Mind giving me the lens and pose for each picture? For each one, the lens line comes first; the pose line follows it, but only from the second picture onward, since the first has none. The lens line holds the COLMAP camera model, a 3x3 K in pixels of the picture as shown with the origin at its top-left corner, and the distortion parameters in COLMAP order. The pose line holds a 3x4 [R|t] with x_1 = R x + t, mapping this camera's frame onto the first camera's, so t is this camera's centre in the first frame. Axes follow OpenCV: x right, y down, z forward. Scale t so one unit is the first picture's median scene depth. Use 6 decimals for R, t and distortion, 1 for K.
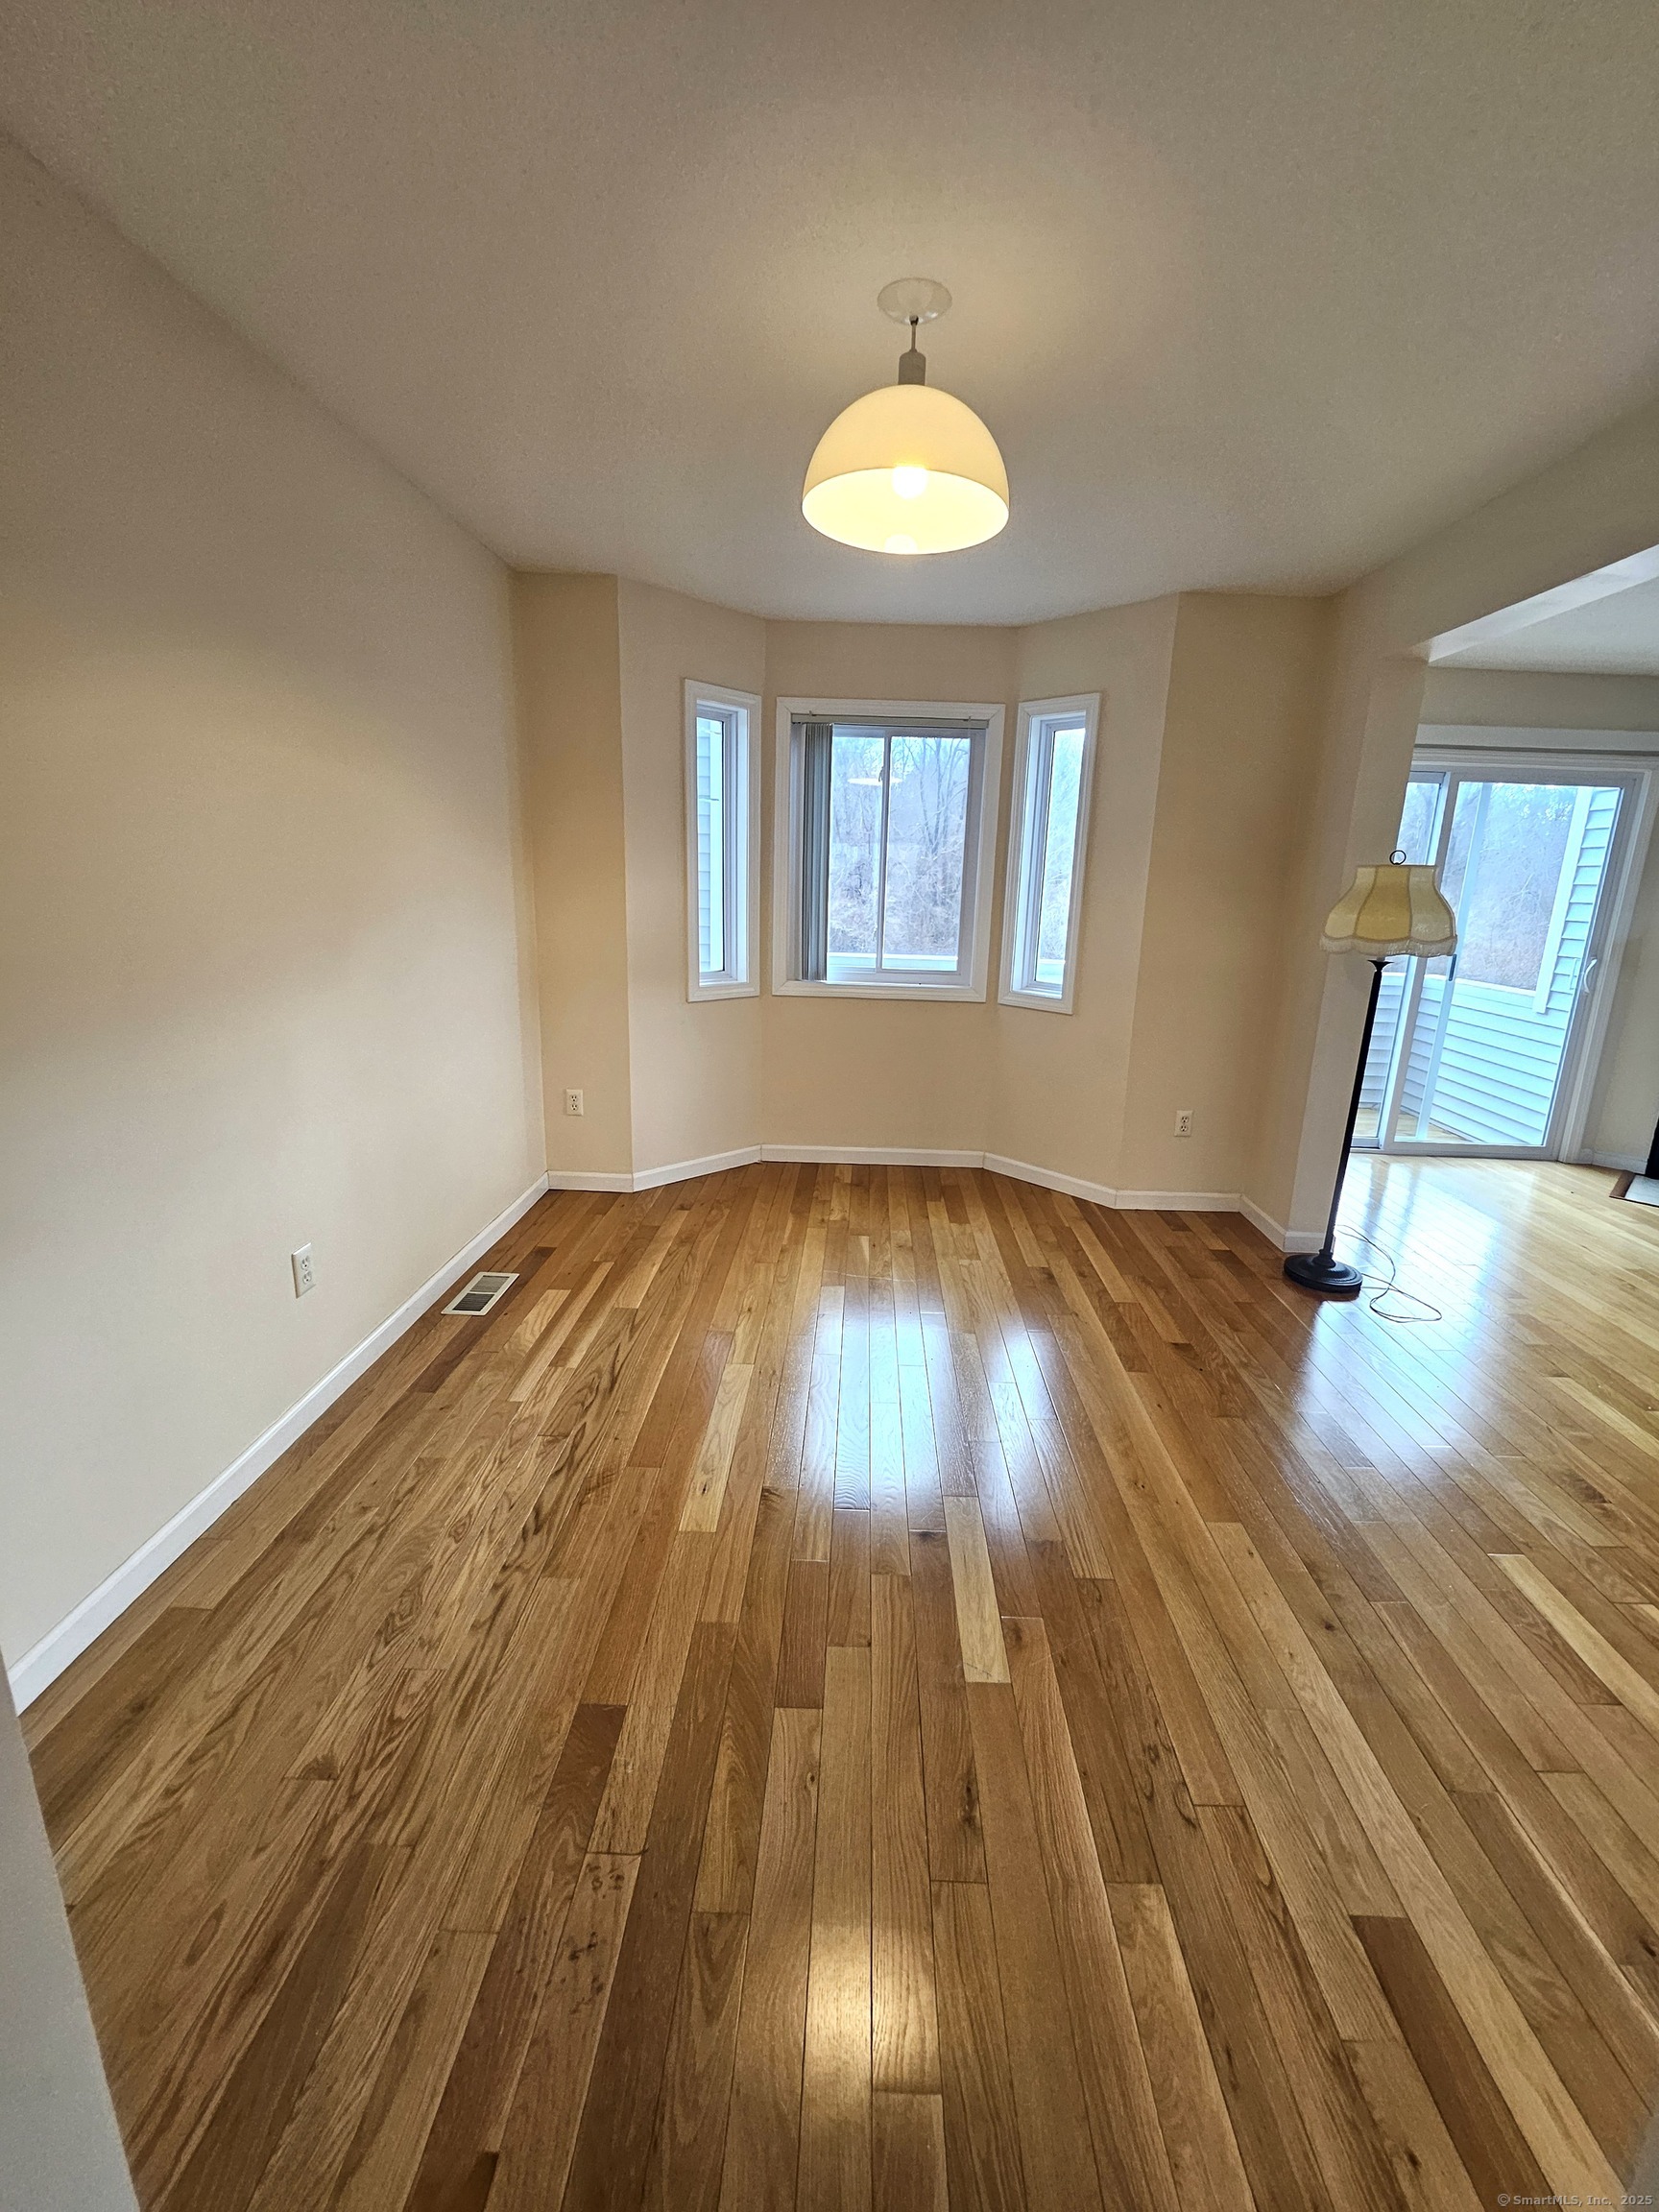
lens RADIAL K [[870.8, 0, 849.7], [0, 870.8, 1085.5], [0, 0, 1]] dist [-0.008910, 0.000719]
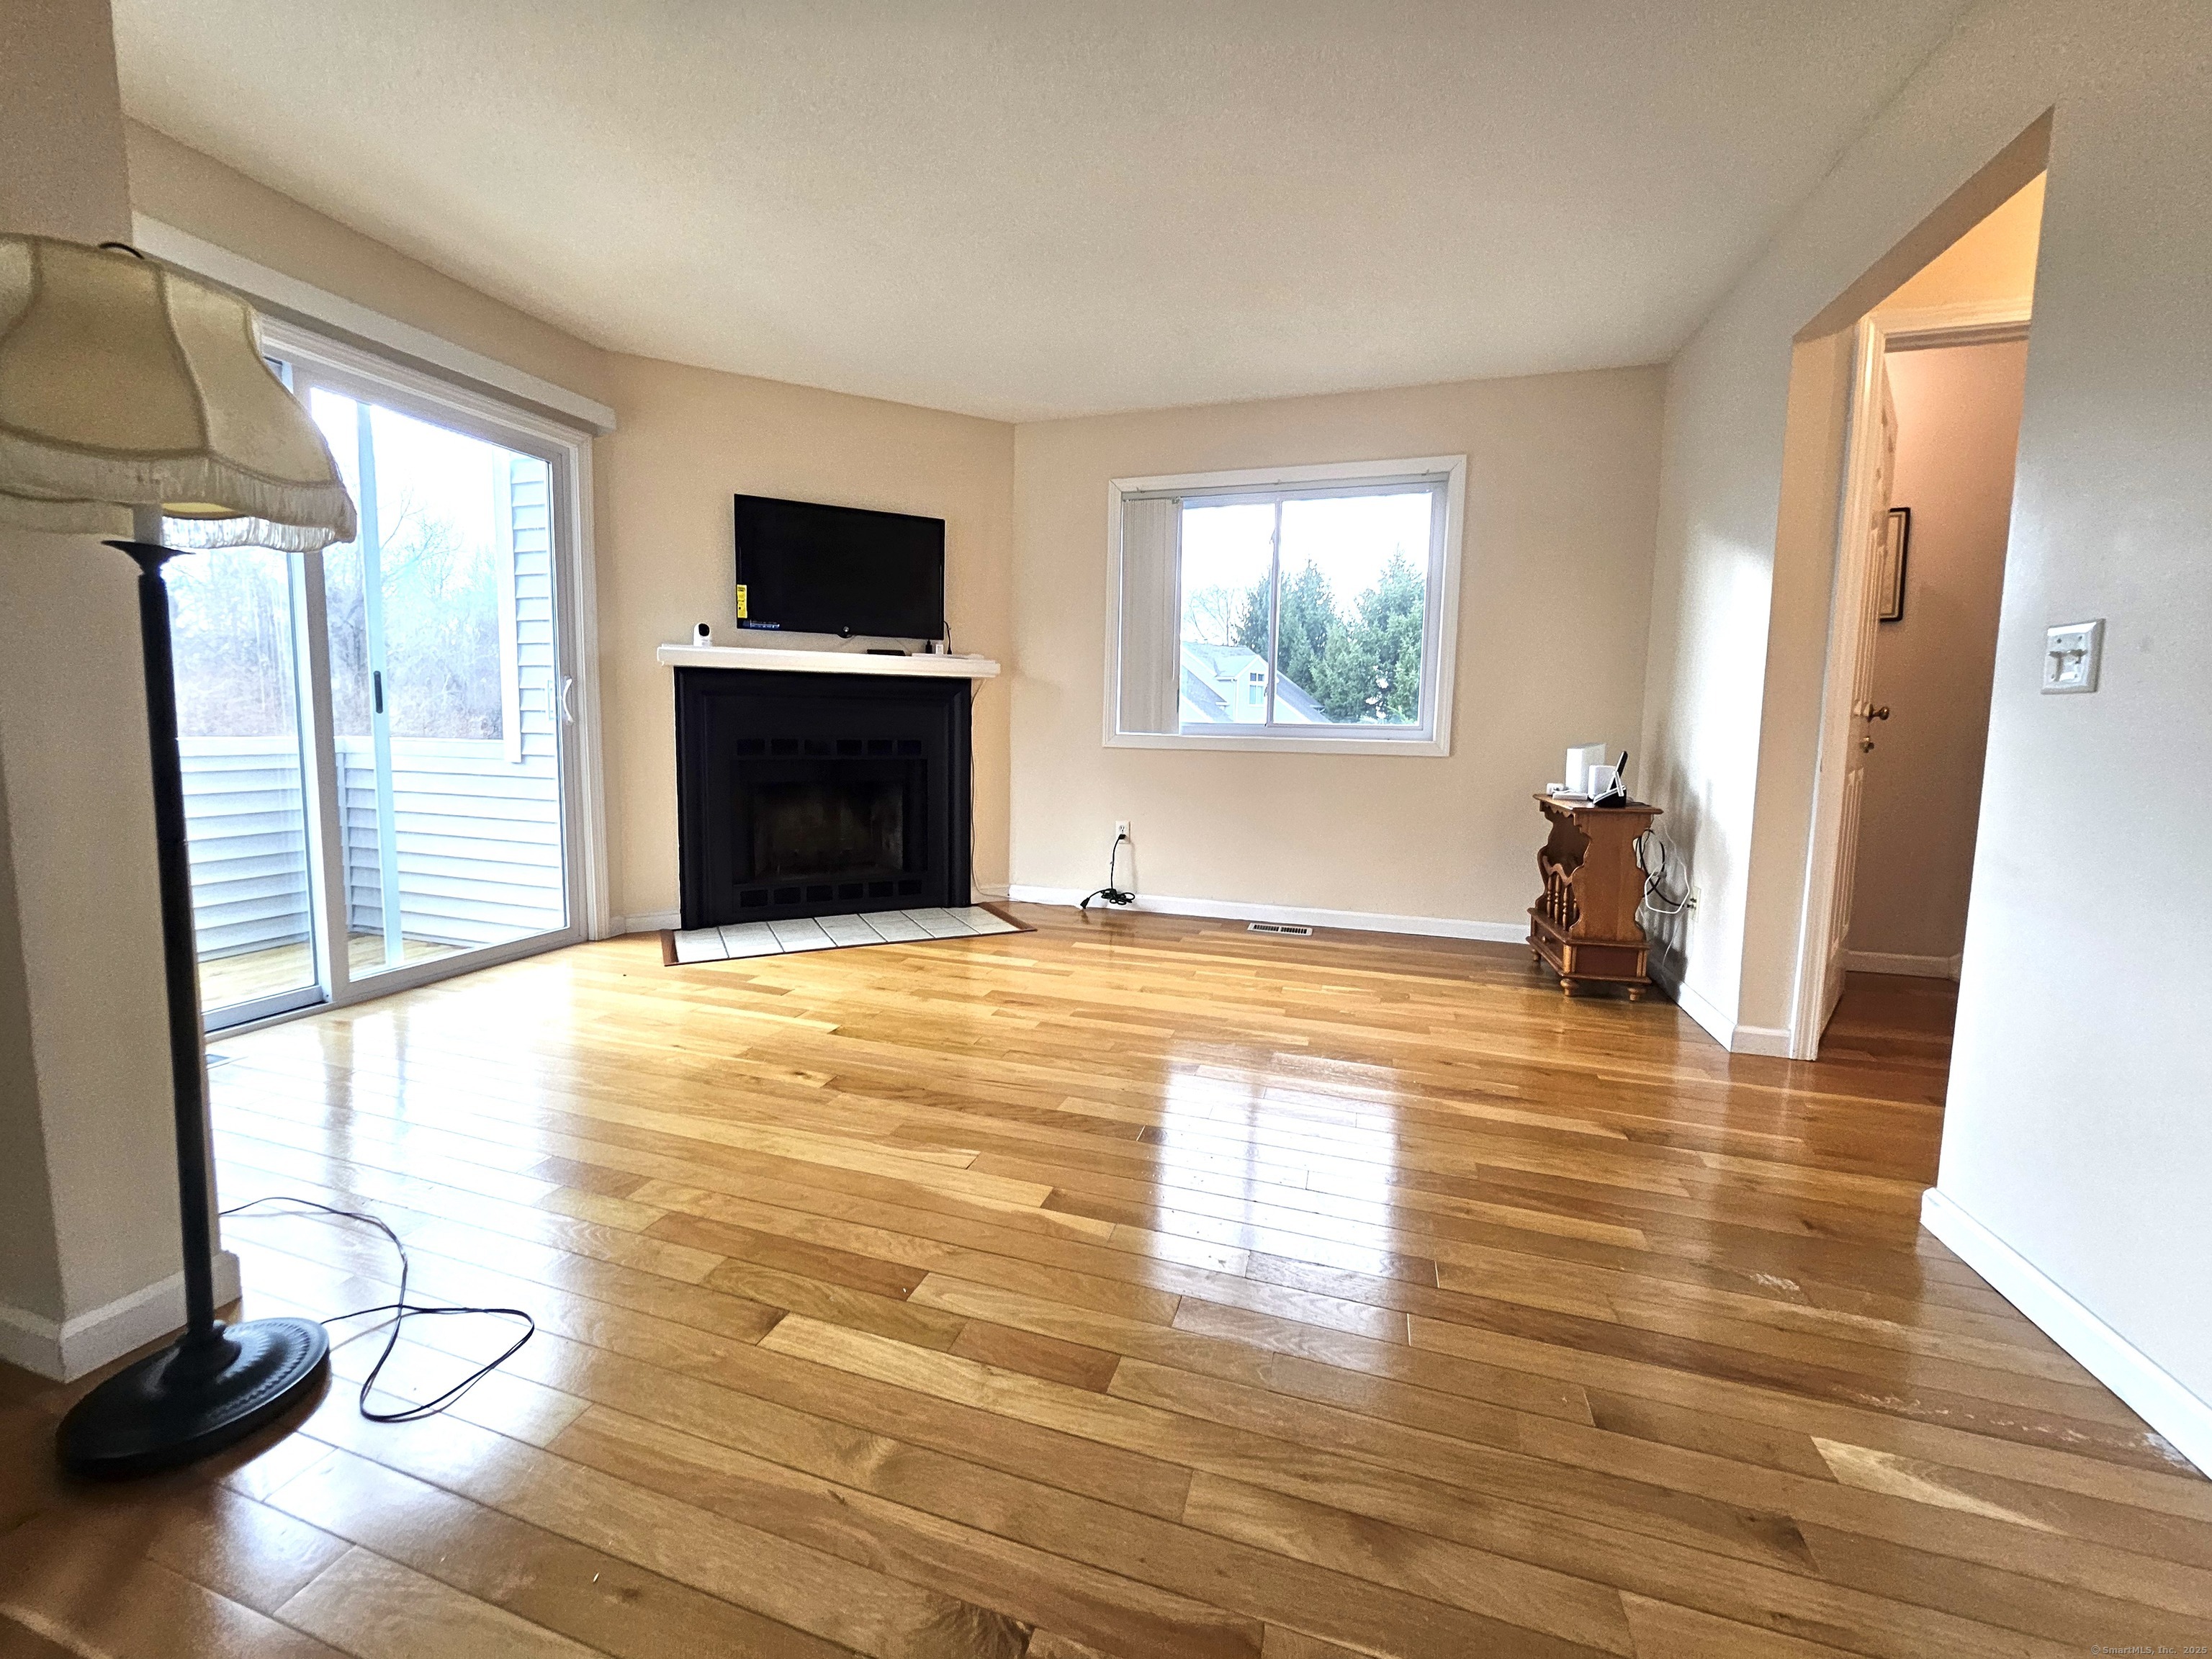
lens RADIAL K [[870.8, 0, 1101.7], [0, 870.8, 795.7], [0, 0, 1]] dist [-0.008910, 0.000719]
pose [[0.272229, -0.110926, 0.955817, 0.278184], [0.214118, 0.975411, 0.052217, 0.024040], [-0.938107, 0.190442, 0.289286, 0.412394]]
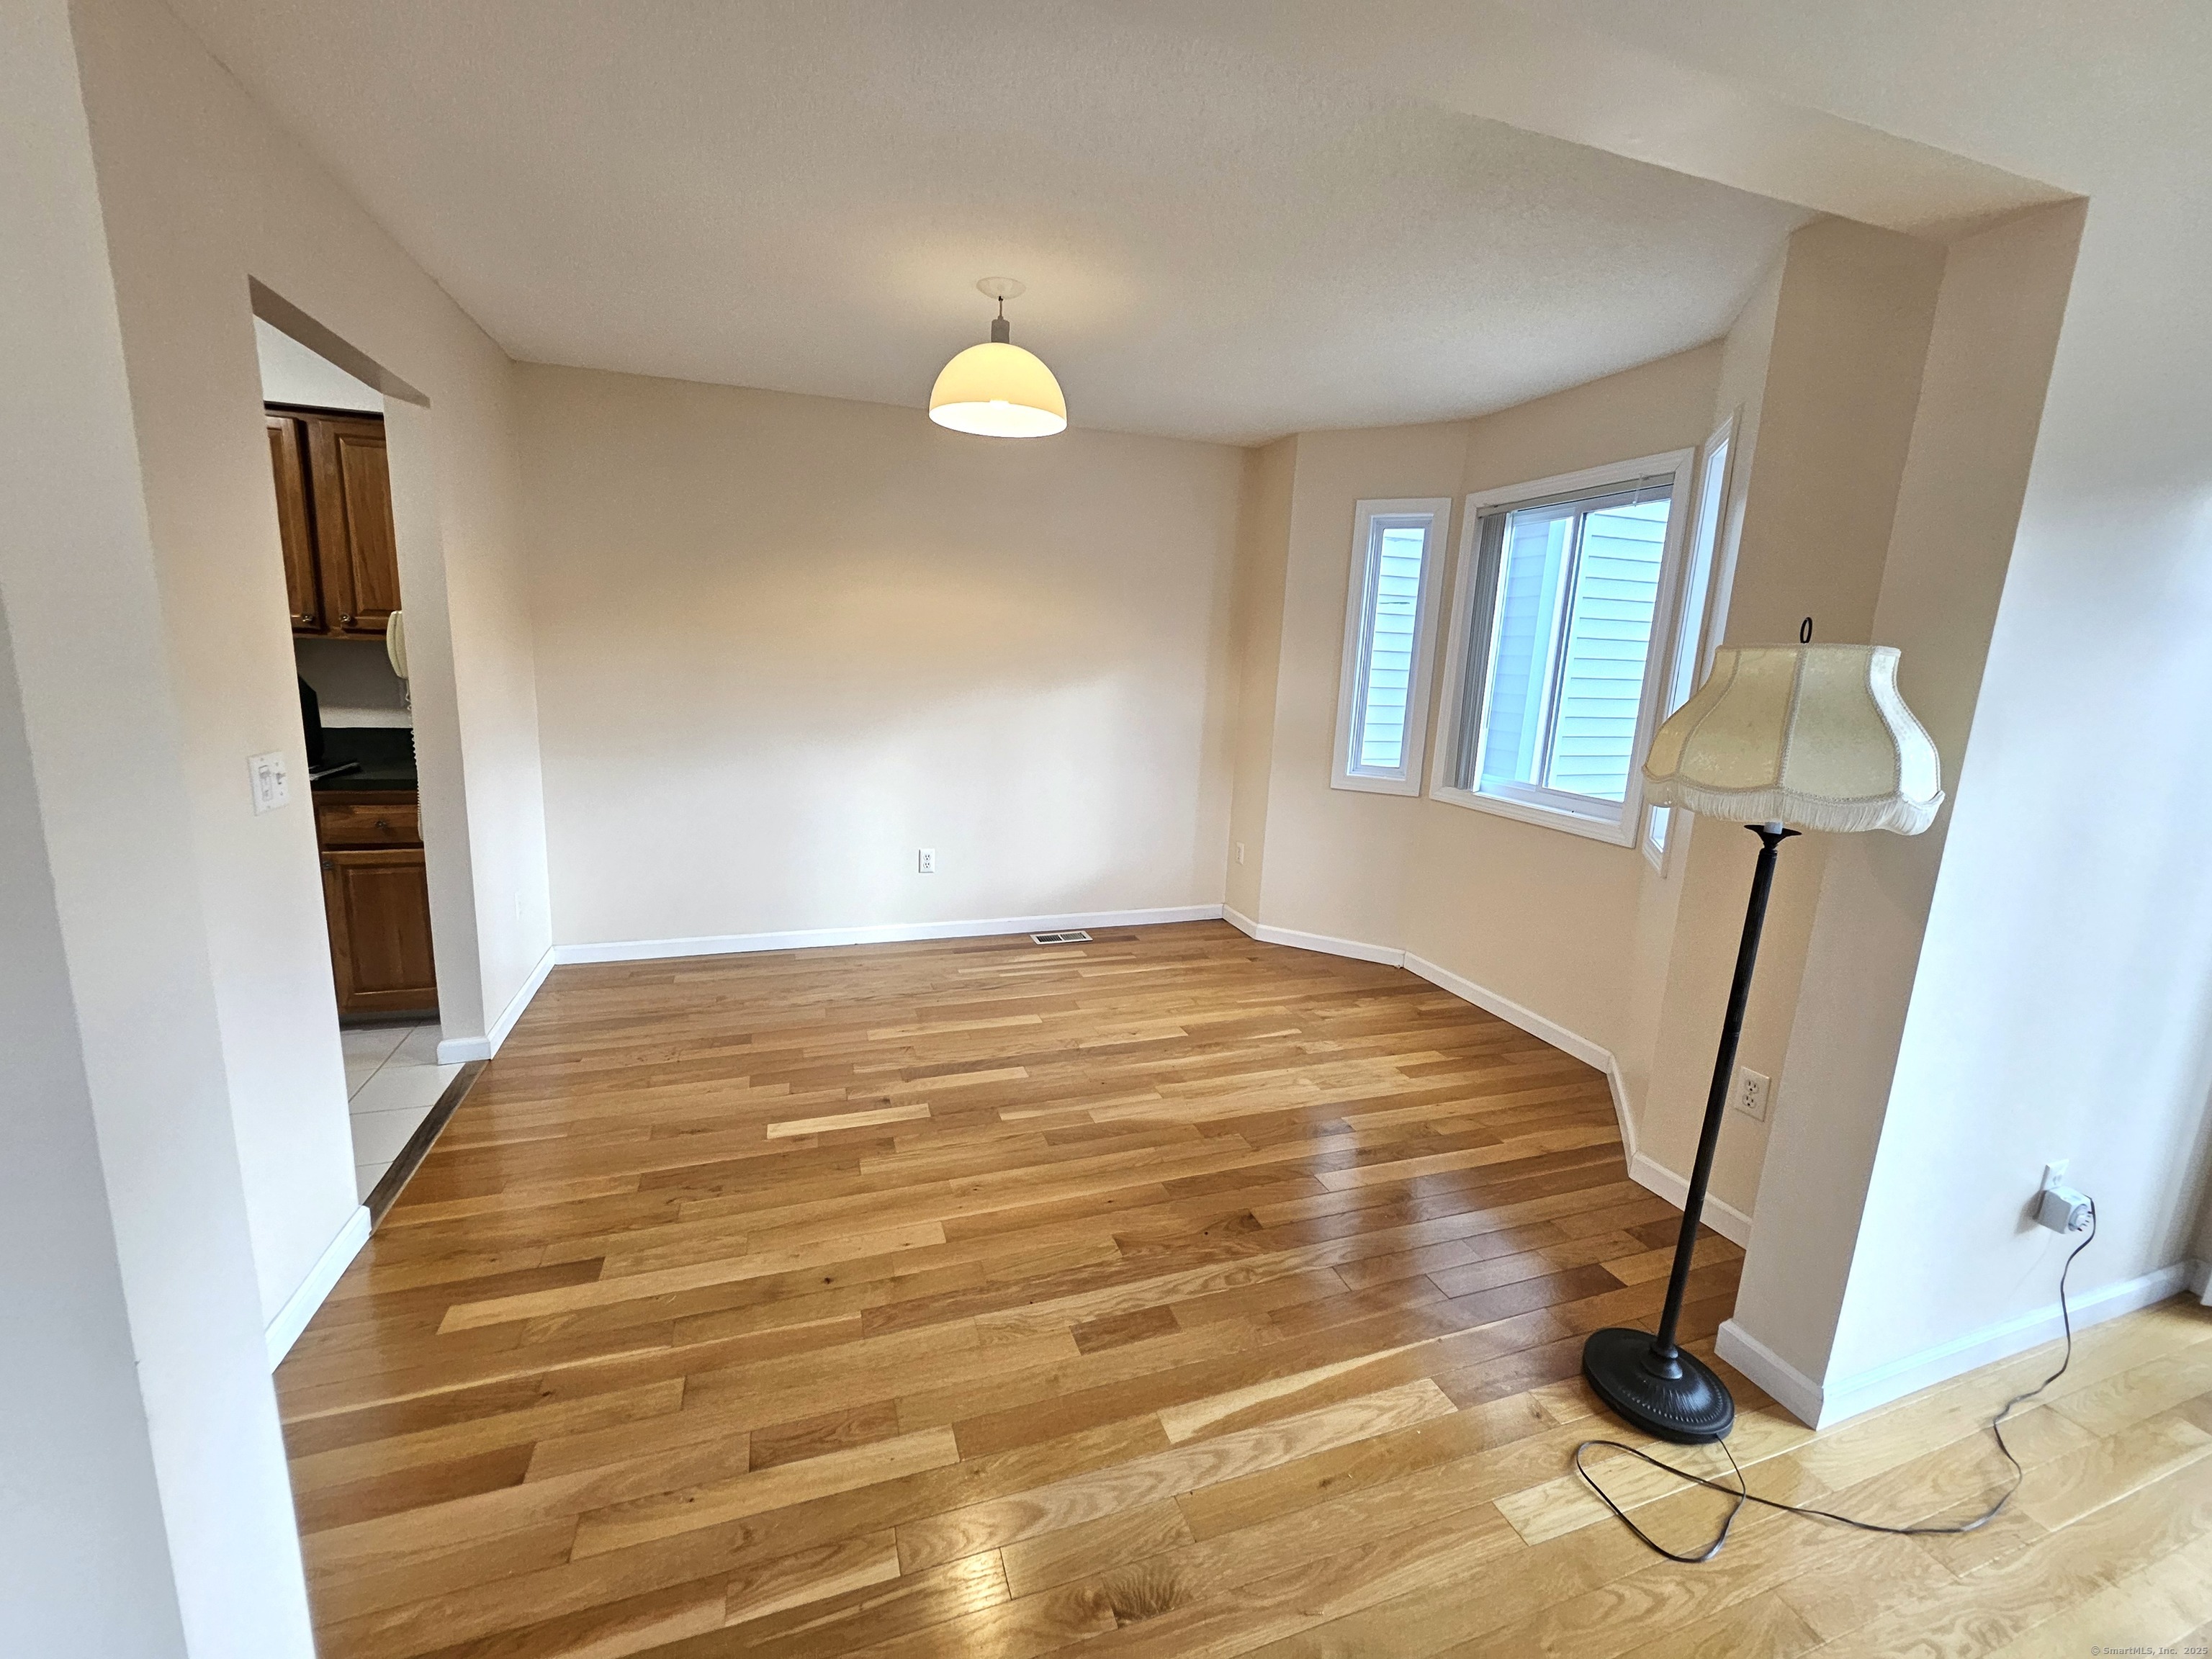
lens RADIAL K [[870.8, 0, 1083.2], [0, 870.8, 810.6], [0, 0, 1]] dist [-0.008910, 0.000719]
pose [[0.330773, 0.151136, -0.931530, 0.749667], [-0.246843, 0.966583, 0.069173, -0.069129], [0.910856, 0.207061, 0.357026, 0.344645]]
